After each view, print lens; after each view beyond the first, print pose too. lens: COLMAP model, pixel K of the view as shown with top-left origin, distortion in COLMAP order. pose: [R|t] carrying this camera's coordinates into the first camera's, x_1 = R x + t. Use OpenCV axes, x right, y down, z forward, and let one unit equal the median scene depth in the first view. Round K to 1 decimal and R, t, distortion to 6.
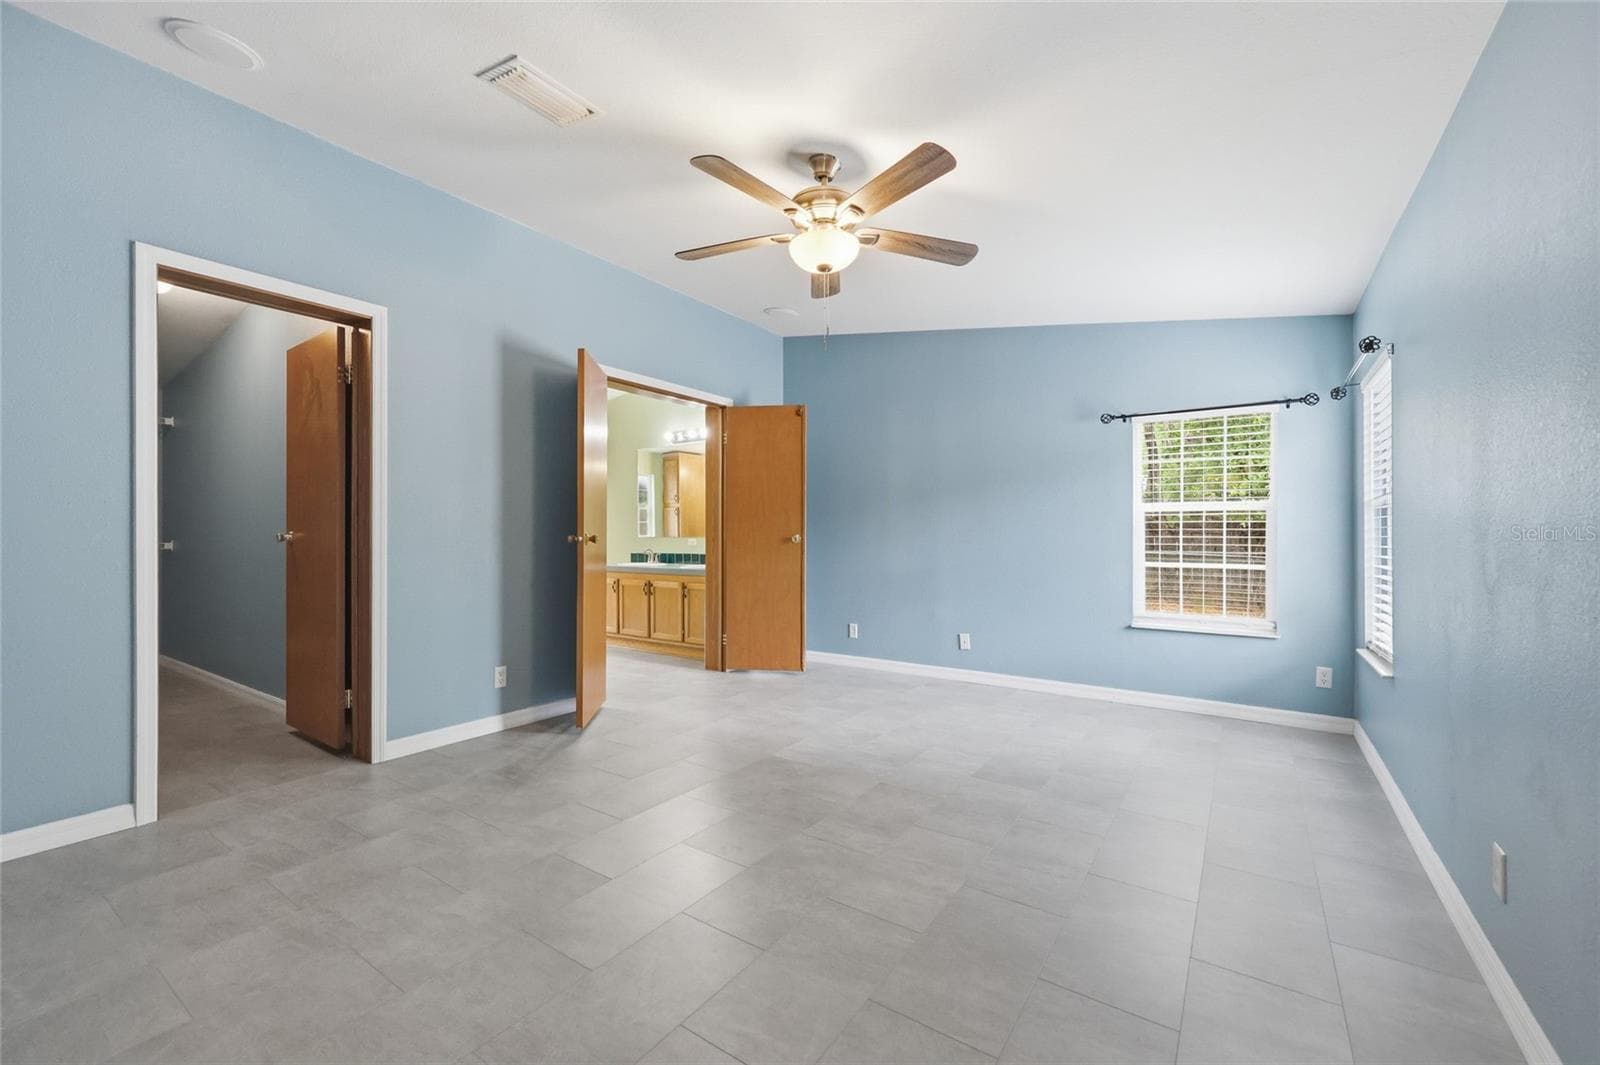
lens RADIAL K [[655.0, 0, 800.0], [0, 655.0, 532.5], [0, 0, 1]] dist [0.001935, 0.000219]
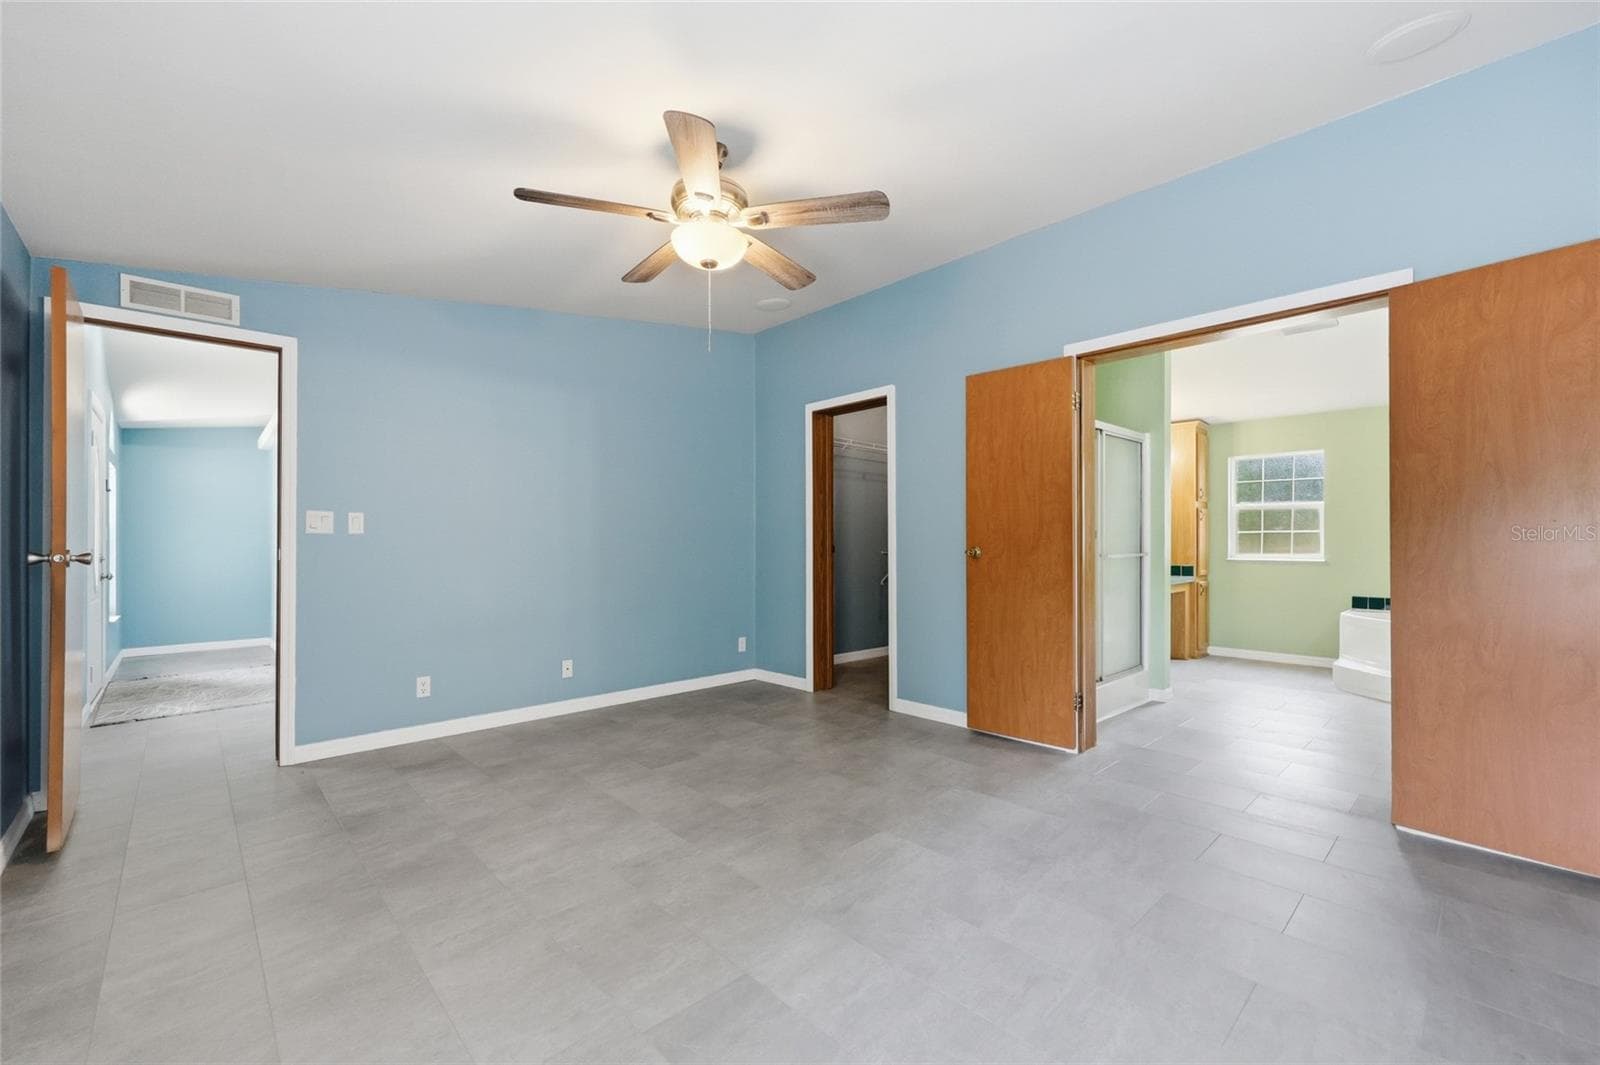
lens RADIAL K [[658.2, 0, 800.0], [0, 658.2, 532.5], [0, 0, 1]] dist [-0.001153, -0.000099]
pose [[-0.212606, -0.017440, -0.976982, 0.813312], [0.004703, 0.999811, -0.018871, -0.004761], [0.977127, -0.008607, -0.212484, 1.158743]]
